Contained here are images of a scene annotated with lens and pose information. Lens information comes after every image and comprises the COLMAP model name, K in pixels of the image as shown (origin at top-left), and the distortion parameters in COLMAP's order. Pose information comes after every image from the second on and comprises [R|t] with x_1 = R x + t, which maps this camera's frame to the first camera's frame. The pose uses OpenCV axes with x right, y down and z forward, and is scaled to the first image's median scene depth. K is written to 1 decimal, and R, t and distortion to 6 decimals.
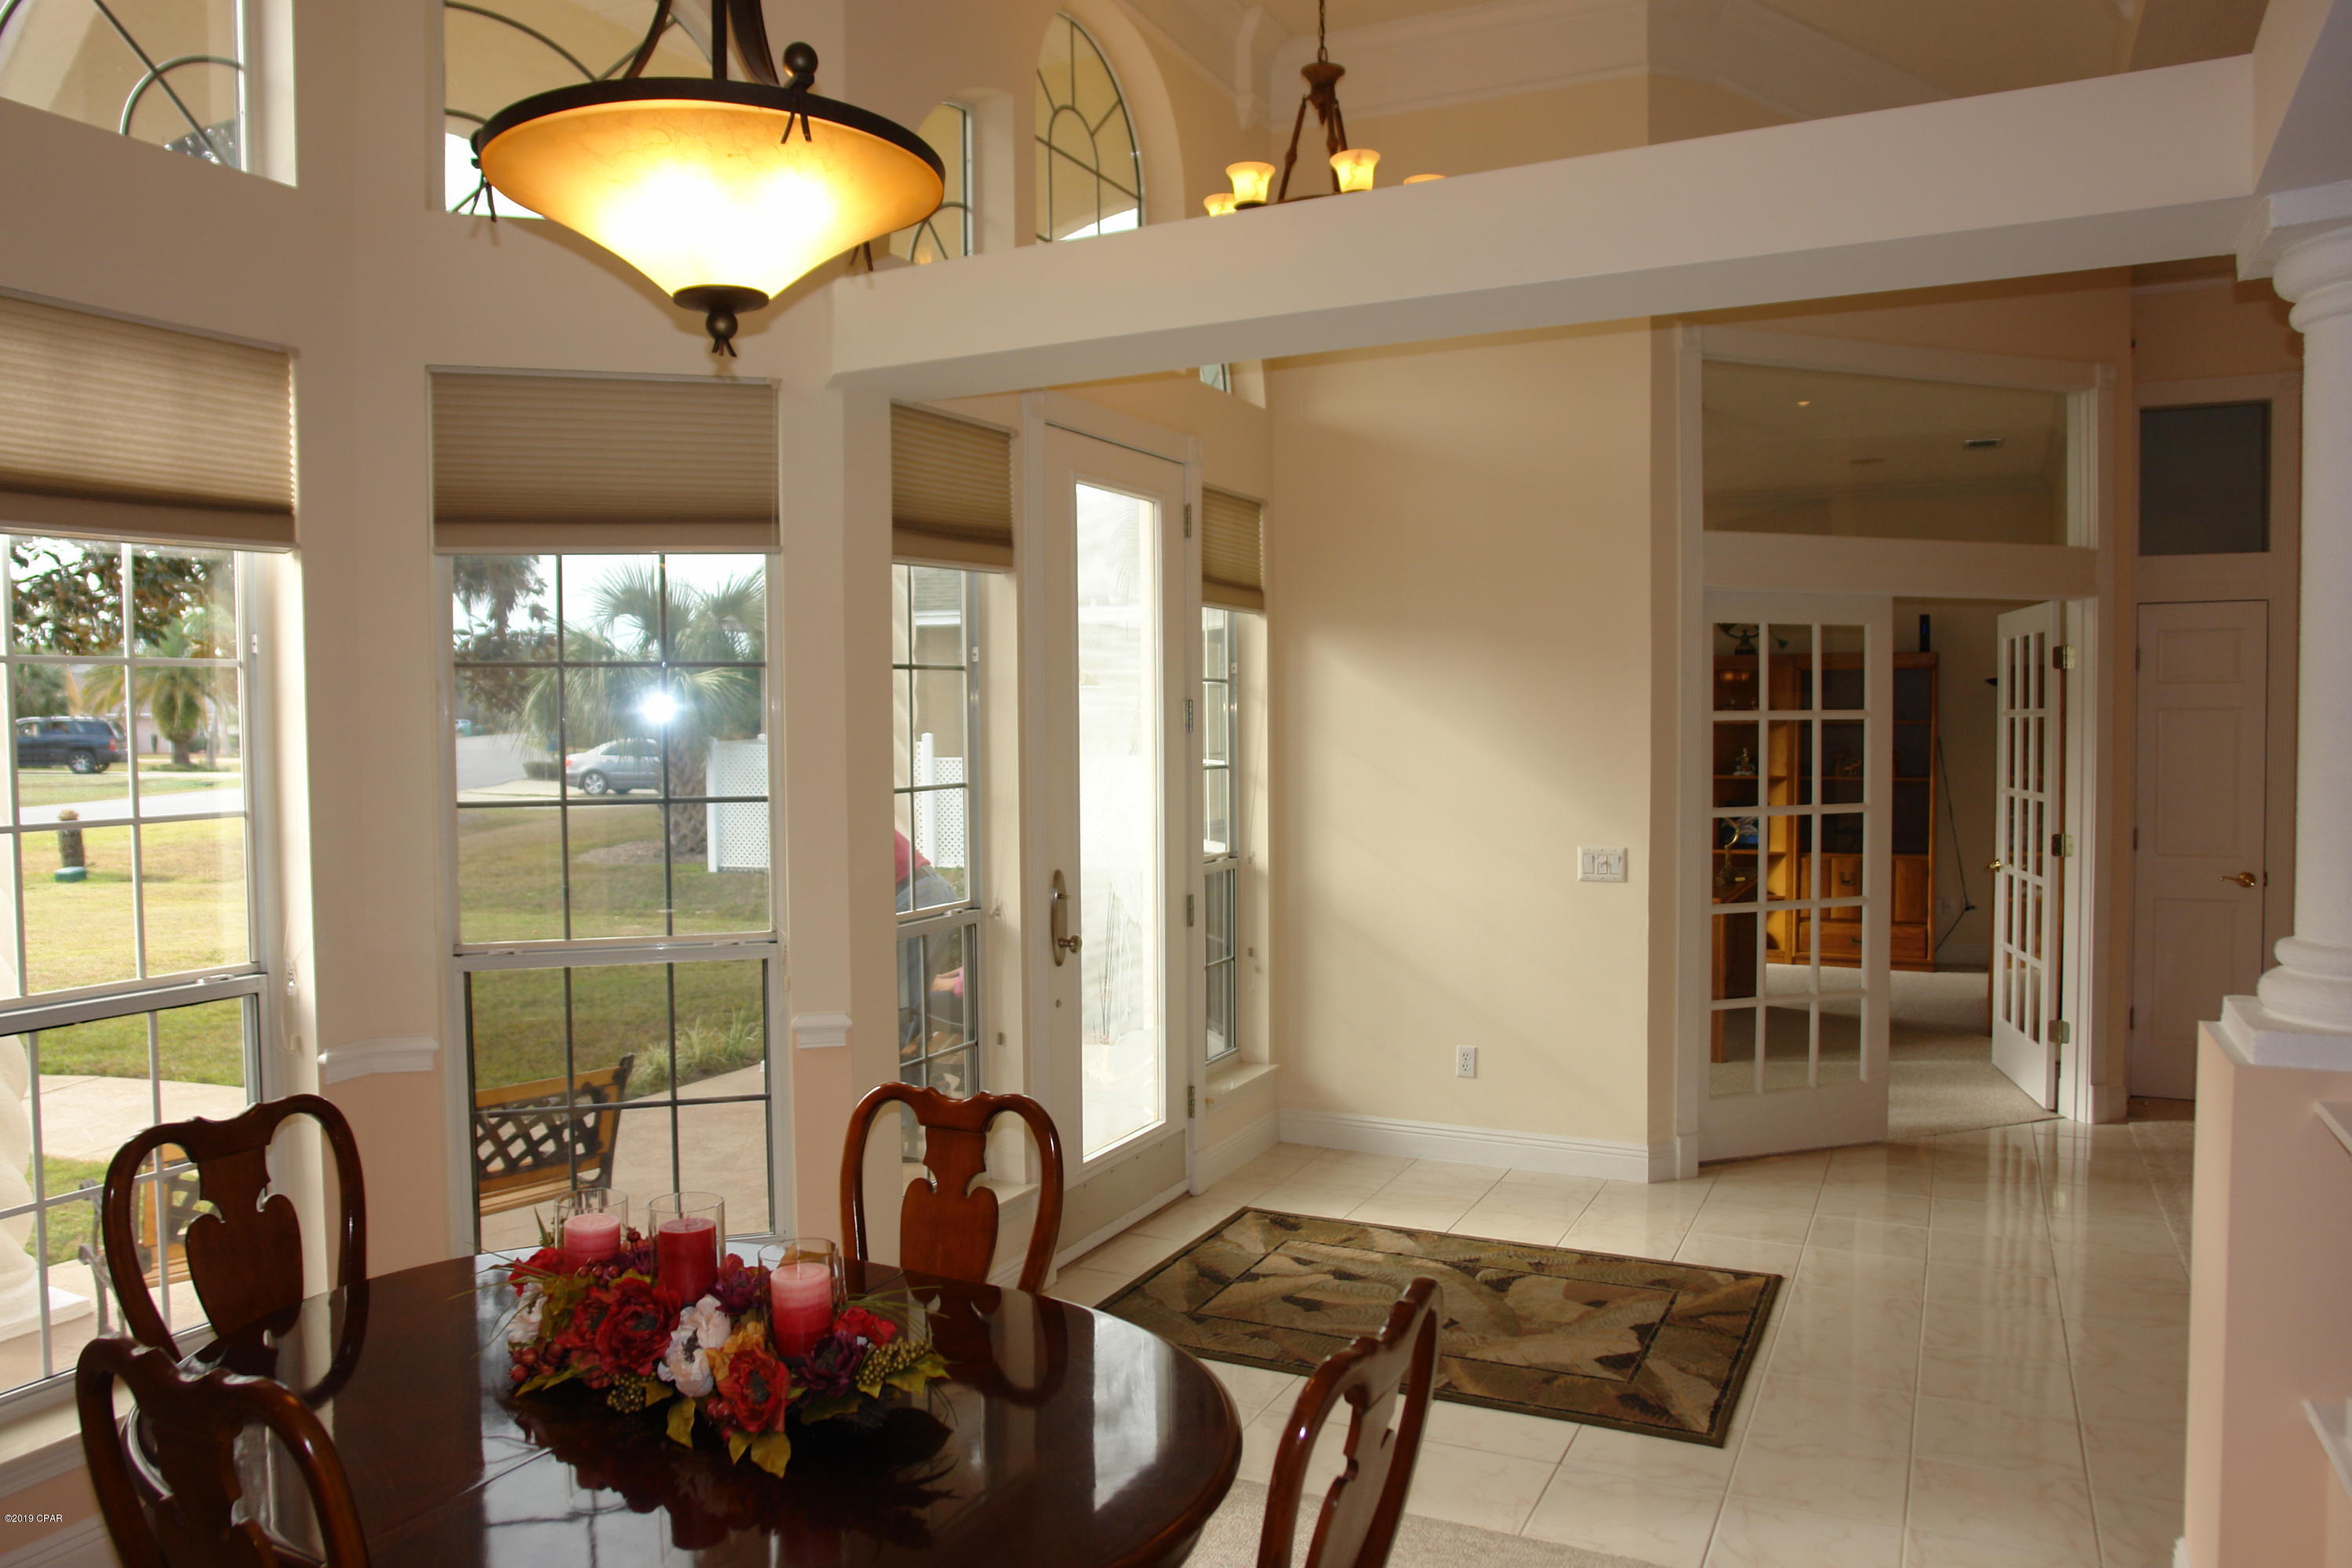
lens RADIAL K [[1618.4, 0, 1164.3], [0, 1618.4, 766.2], [0, 0, 1]] dist [-0.067756, 0.066067]
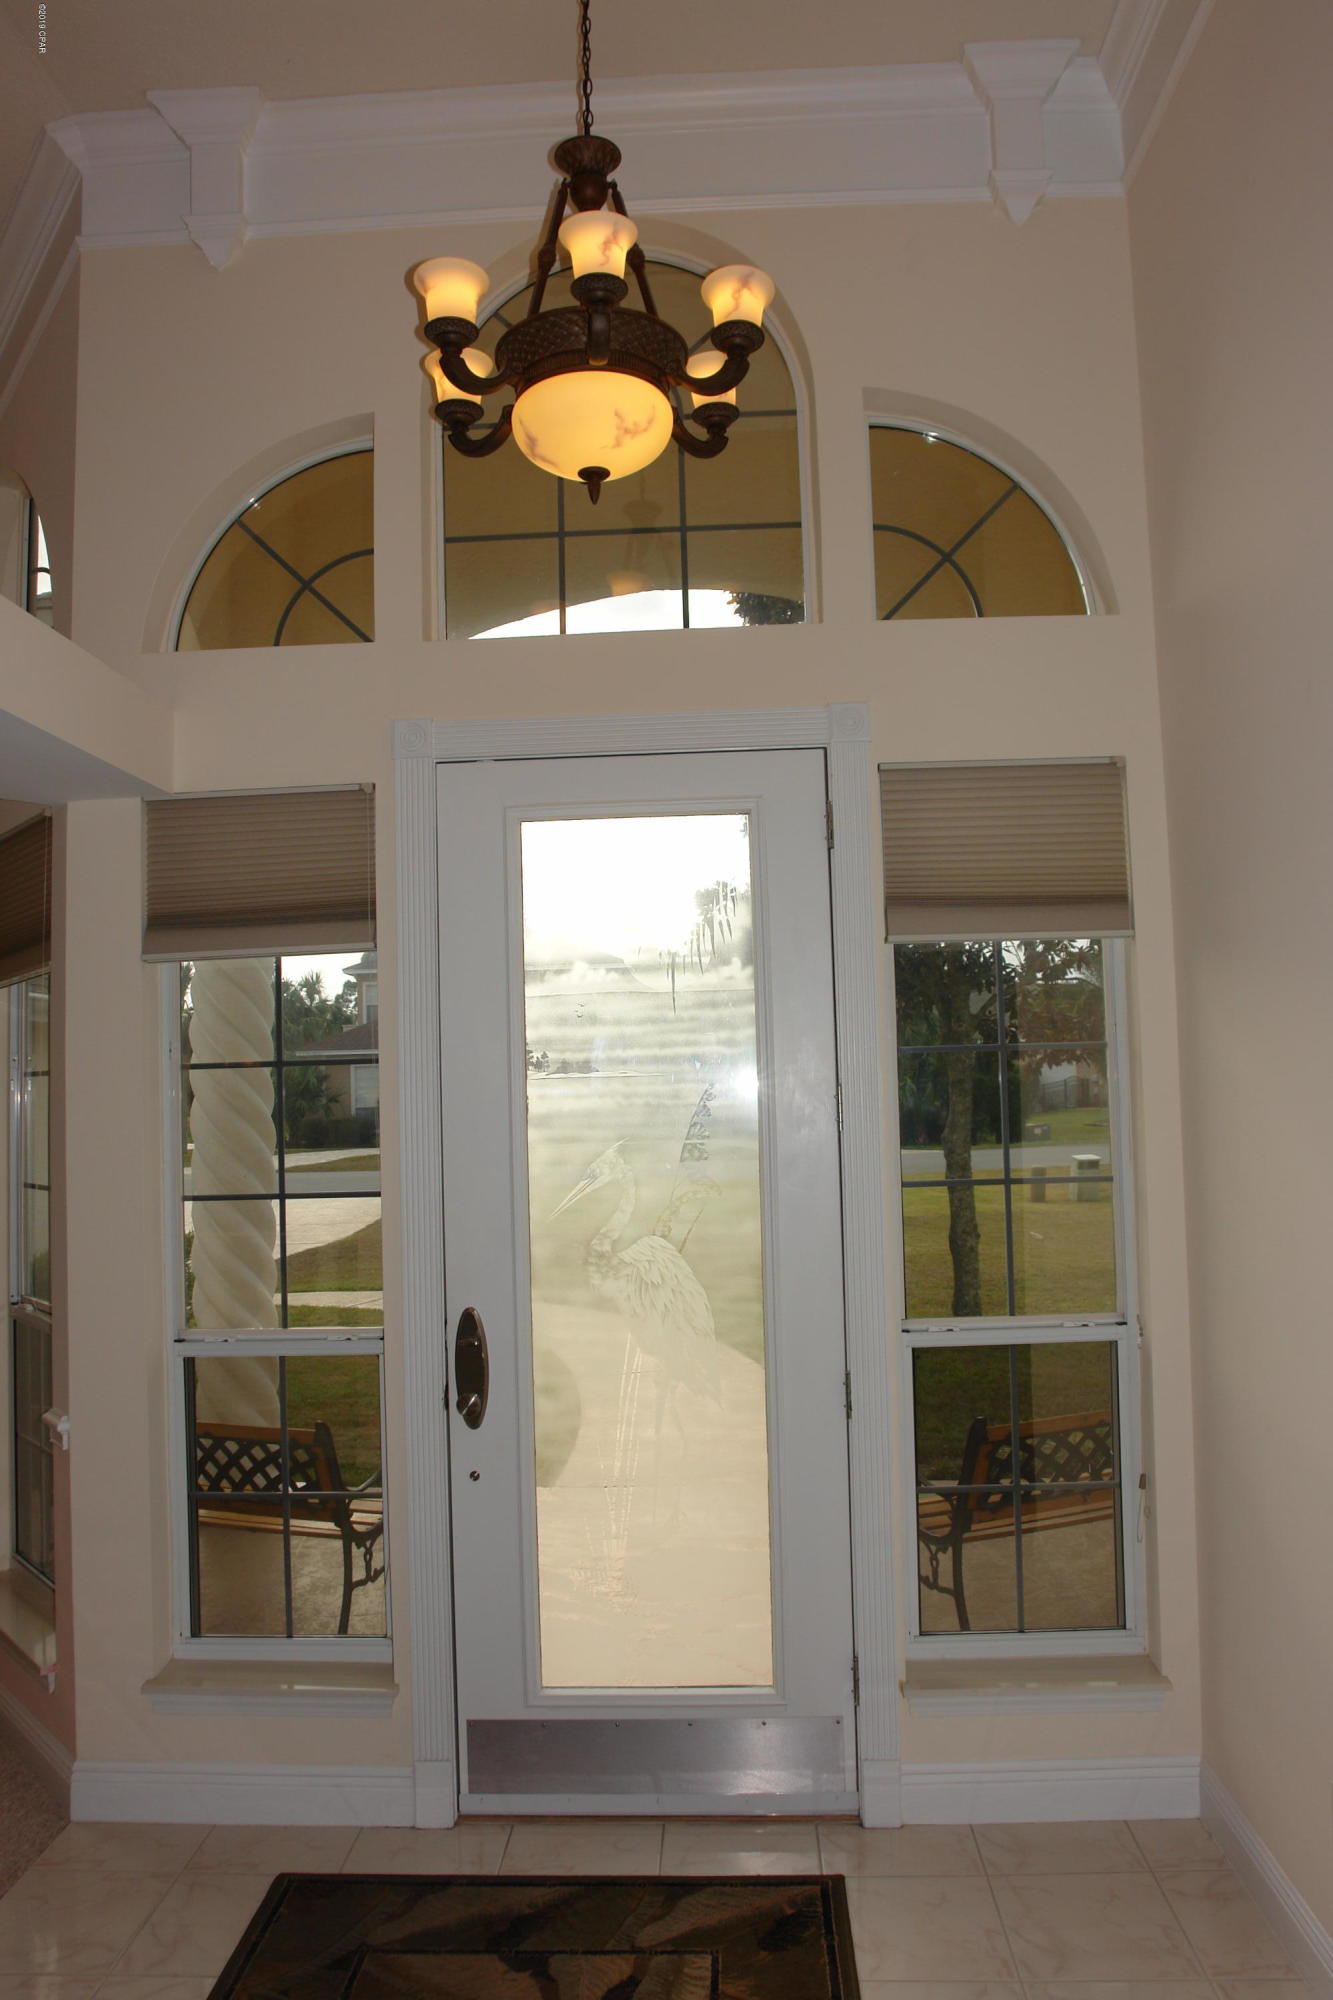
lens RADIAL K [[1376.2, 0, 670.2], [0, 1376.2, 1039.2], [0, 0, 1]] dist [-0.067756, 0.066067]
pose [[0.404087, -0.032048, -0.914159, 0.609030], [-0.013957, 0.999054, -0.041193, -0.043610], [0.914614, 0.029404, 0.403257, 0.822576]]
